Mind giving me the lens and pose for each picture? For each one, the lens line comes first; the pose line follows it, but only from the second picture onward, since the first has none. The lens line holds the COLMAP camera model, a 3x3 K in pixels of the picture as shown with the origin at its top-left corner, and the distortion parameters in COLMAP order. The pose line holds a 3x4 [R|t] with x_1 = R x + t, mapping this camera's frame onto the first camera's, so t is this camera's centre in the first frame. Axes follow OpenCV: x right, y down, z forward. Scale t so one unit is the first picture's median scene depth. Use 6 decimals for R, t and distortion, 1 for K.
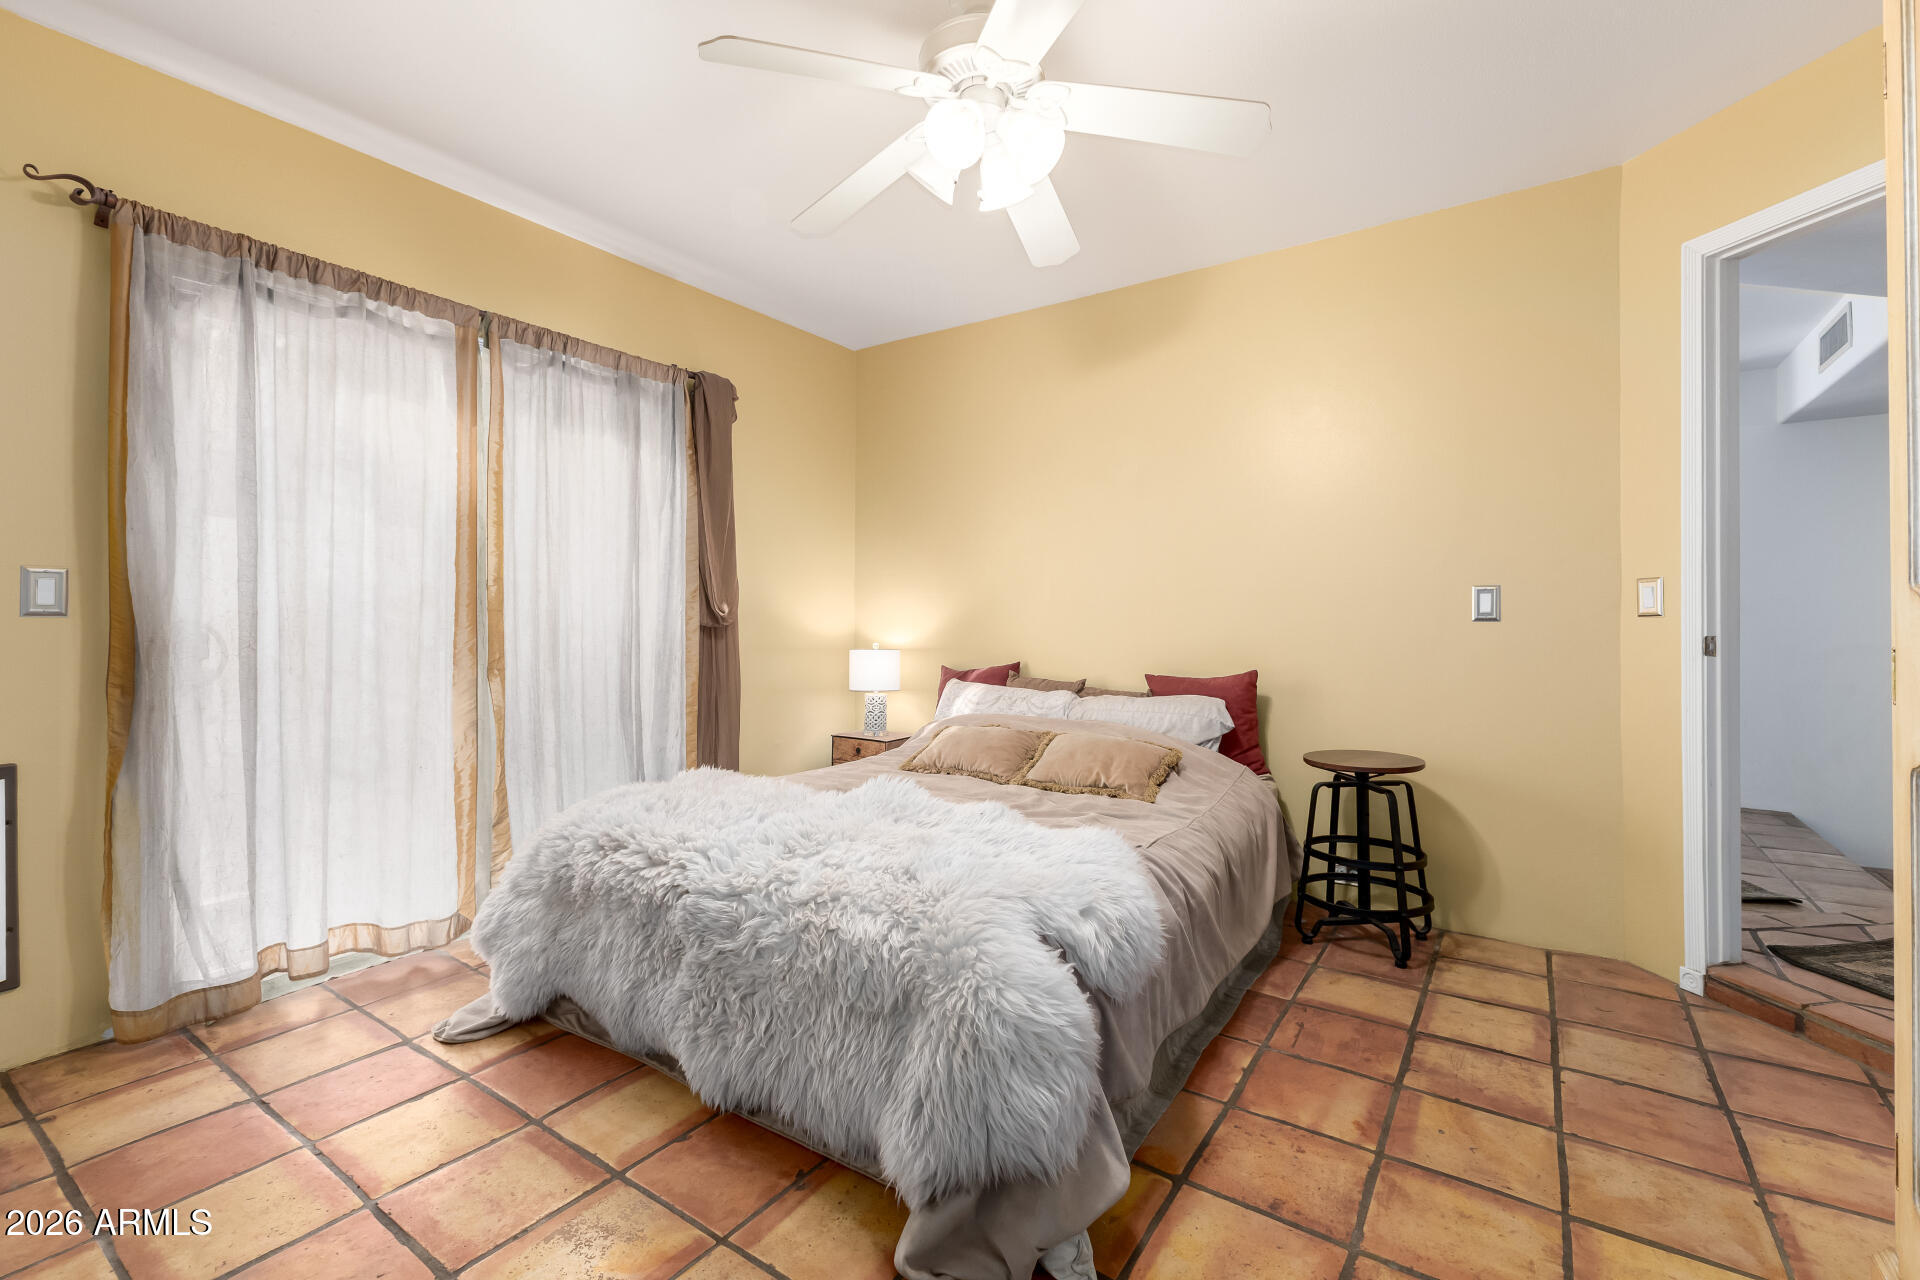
lens RADIAL K [[848.3, 0, 970.2], [0, 848.3, 604.3], [0, 0, 1]] dist [0.000575, 0.000011]
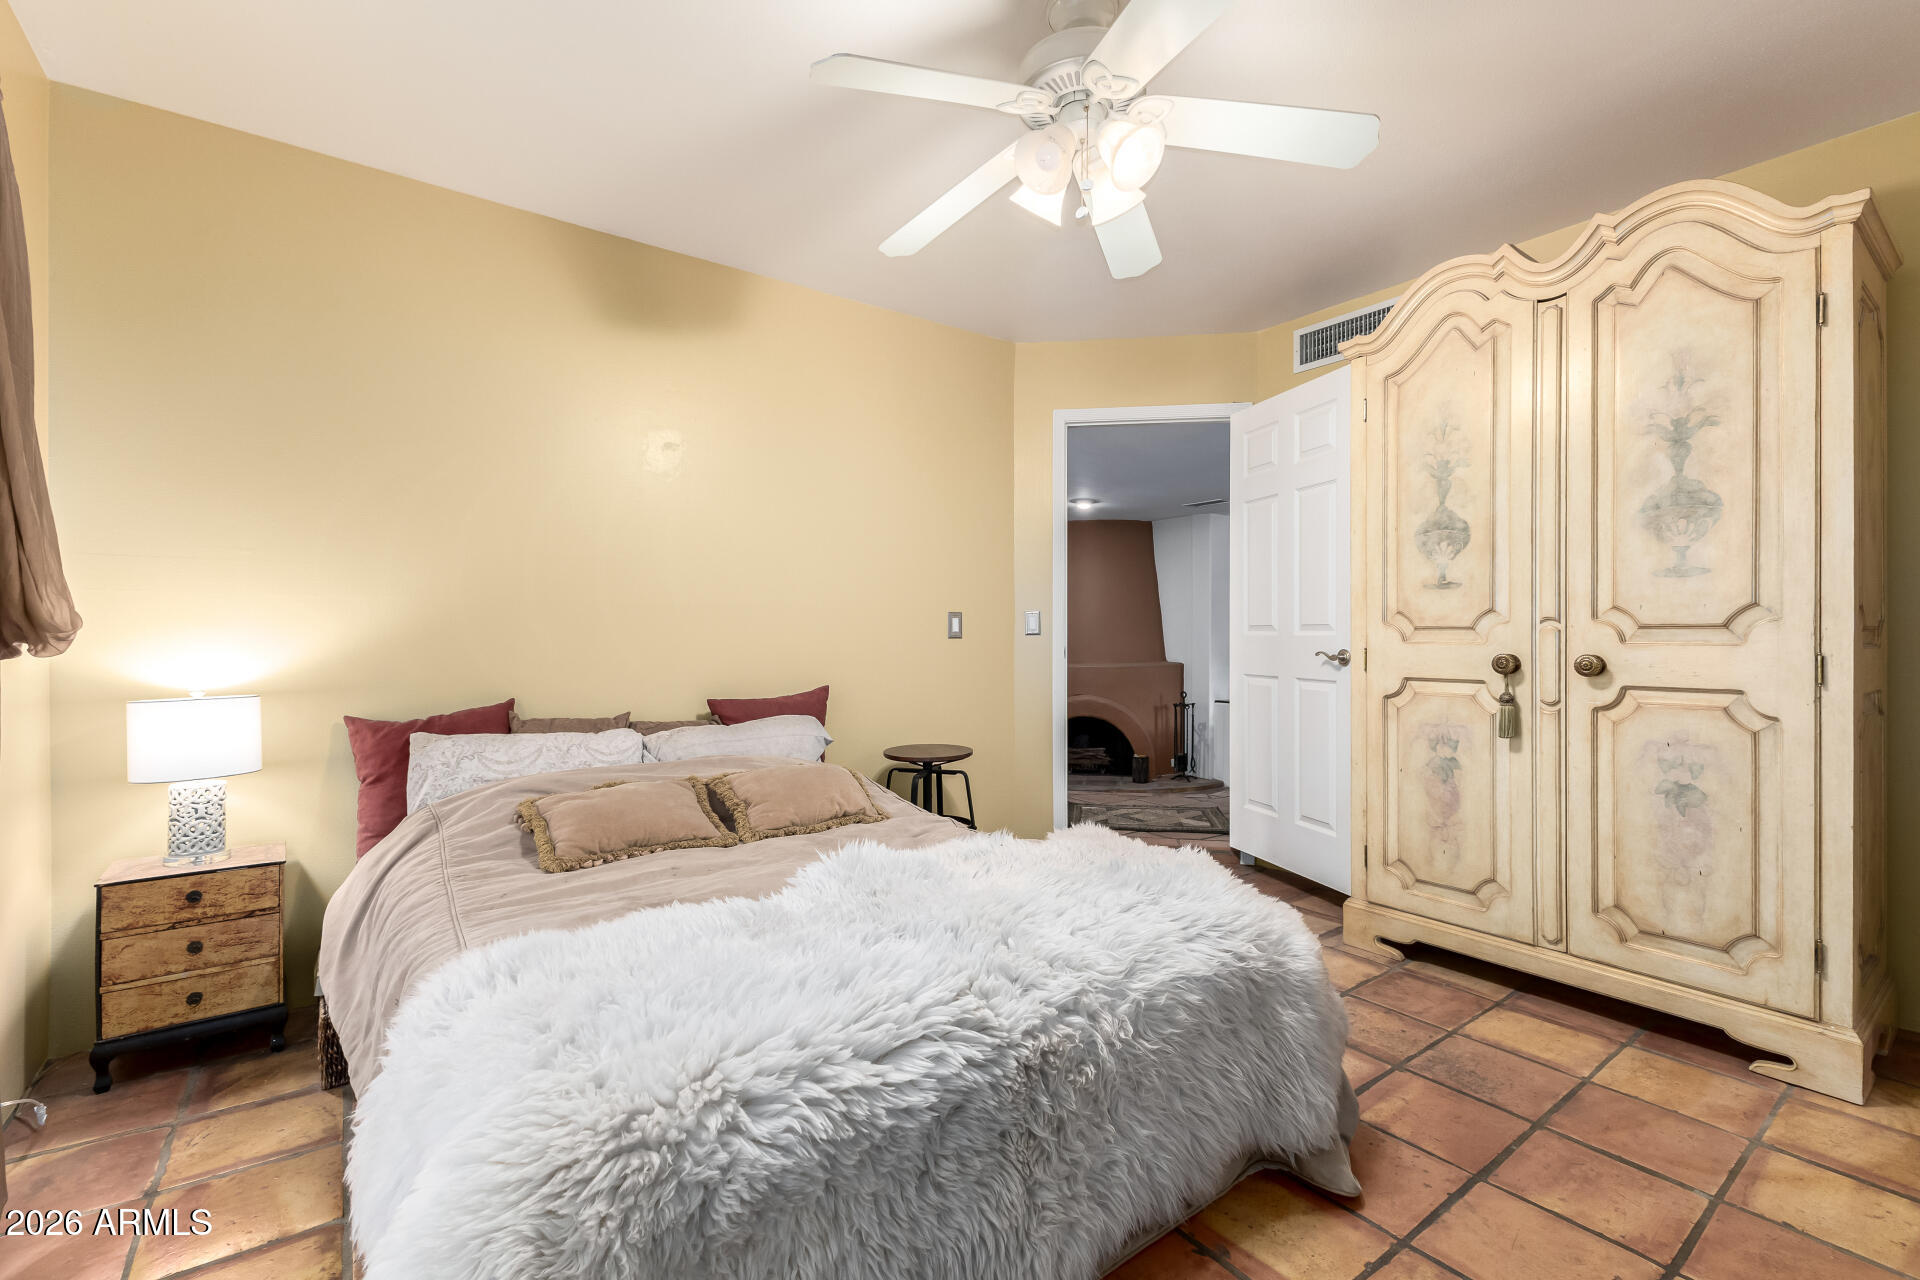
lens RADIAL K [[826.7, 0, 974.2], [0, 826.7, 632.5], [0, 0, 1]] dist [0.009456, 0.000141]
pose [[0.334713, 0.003740, 0.942313, -0.623429], [-0.008861, 0.999960, -0.000821, 0.011766], [-0.942279, -0.008075, 0.334732, 0.531838]]
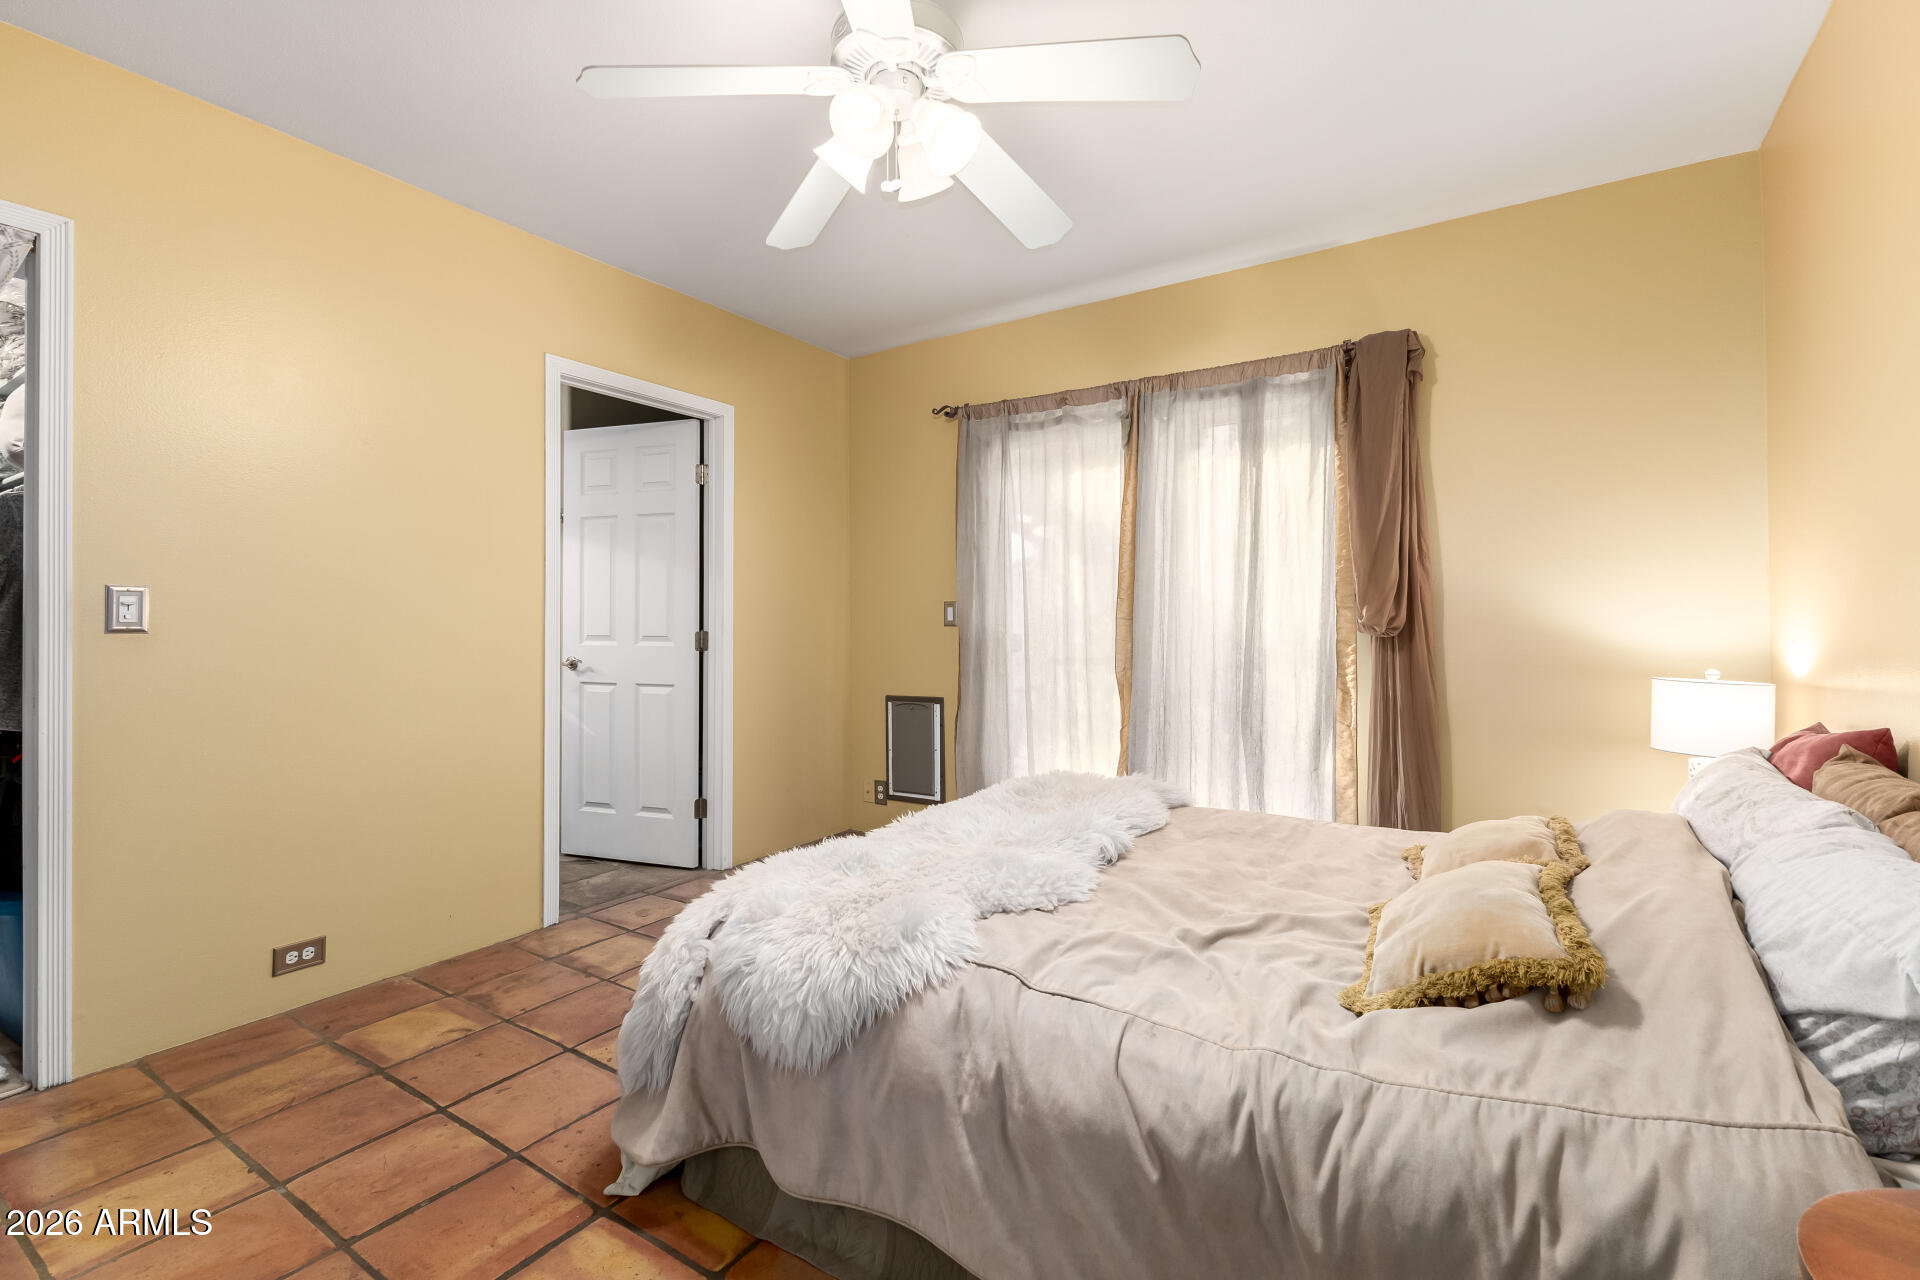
lens RADIAL K [[826.7, 0, 974.2], [0, 826.7, 632.5], [0, 0, 1]] dist [0.009456, 0.000141]
pose [[0.005158, 0.017258, -0.999838, 0.643435], [0.026197, 0.999506, 0.017387, -0.004691], [0.999643, -0.026283, 0.004703, 0.744440]]
